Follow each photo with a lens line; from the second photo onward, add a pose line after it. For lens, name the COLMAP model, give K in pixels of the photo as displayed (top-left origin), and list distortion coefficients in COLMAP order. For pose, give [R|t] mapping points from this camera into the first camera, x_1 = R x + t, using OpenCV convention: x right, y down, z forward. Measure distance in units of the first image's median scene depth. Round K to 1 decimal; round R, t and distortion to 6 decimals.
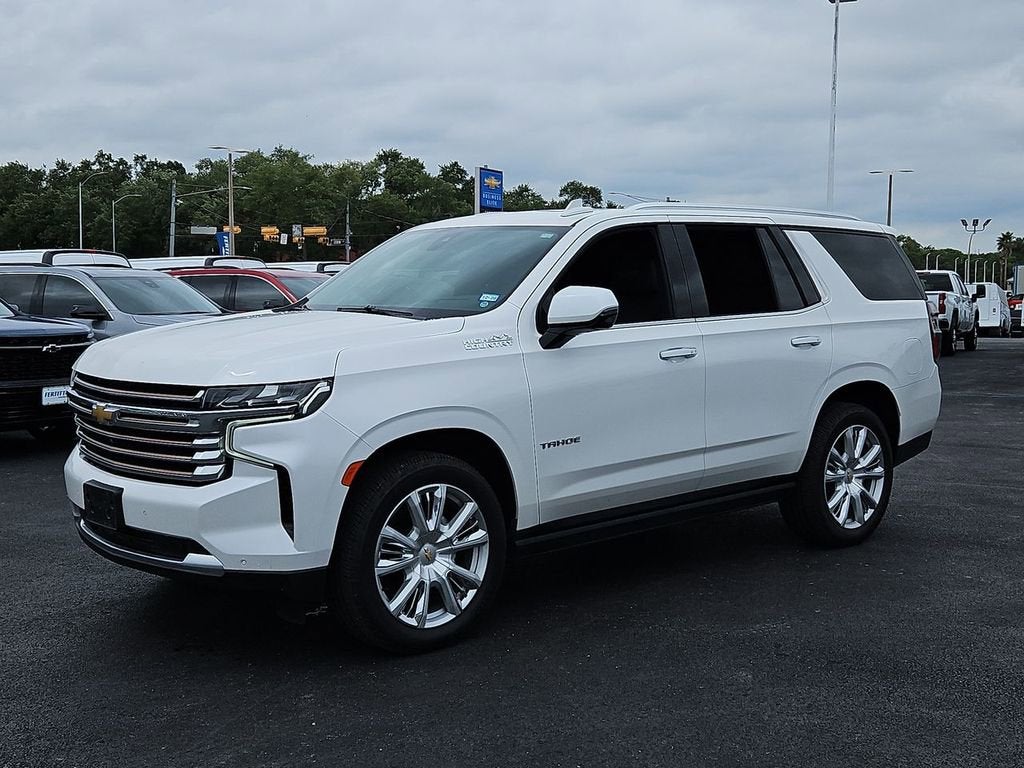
lens RADIAL K [[1284.7, 0, 514.2], [0, 1284.7, 381.4], [0, 0, 1]] dist [0.040726, 0.000000]
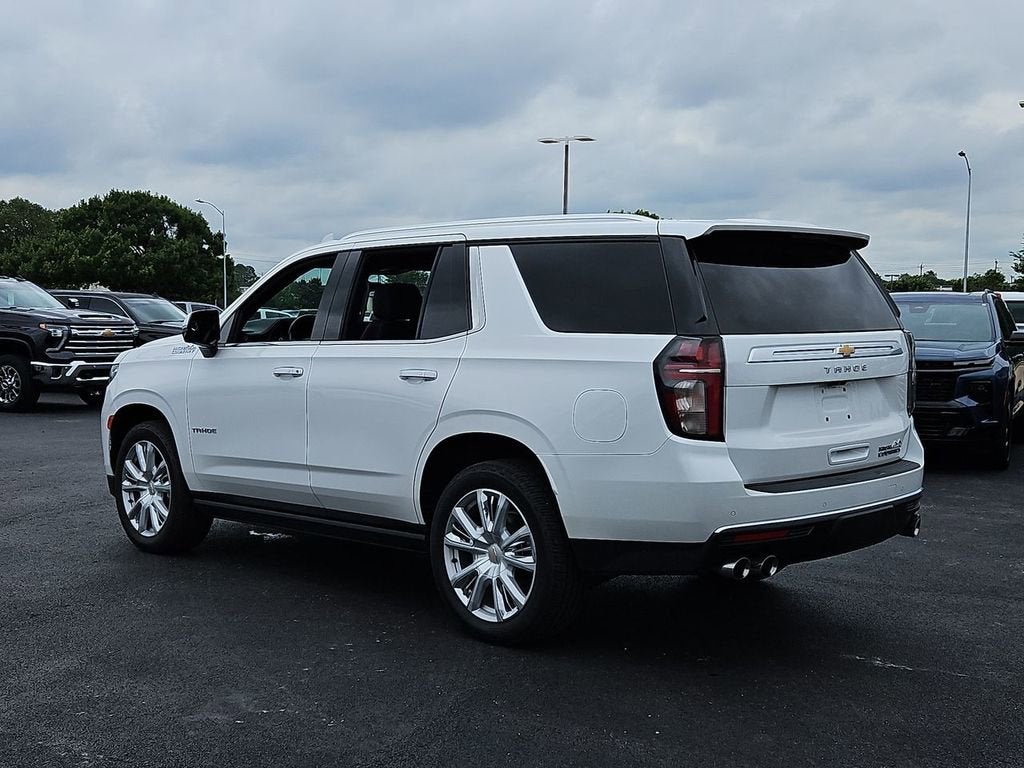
lens RADIAL K [[1284.7, 0, 503.0], [0, 1284.7, 392.4], [0, 0, 1]] dist [0.040726, 0.000000]
pose [[0.036761, 0.065518, -0.997174, 1.157427], [-0.080505, 0.994799, 0.062395, -0.082503], [0.996076, 0.077984, 0.041844, 1.077640]]
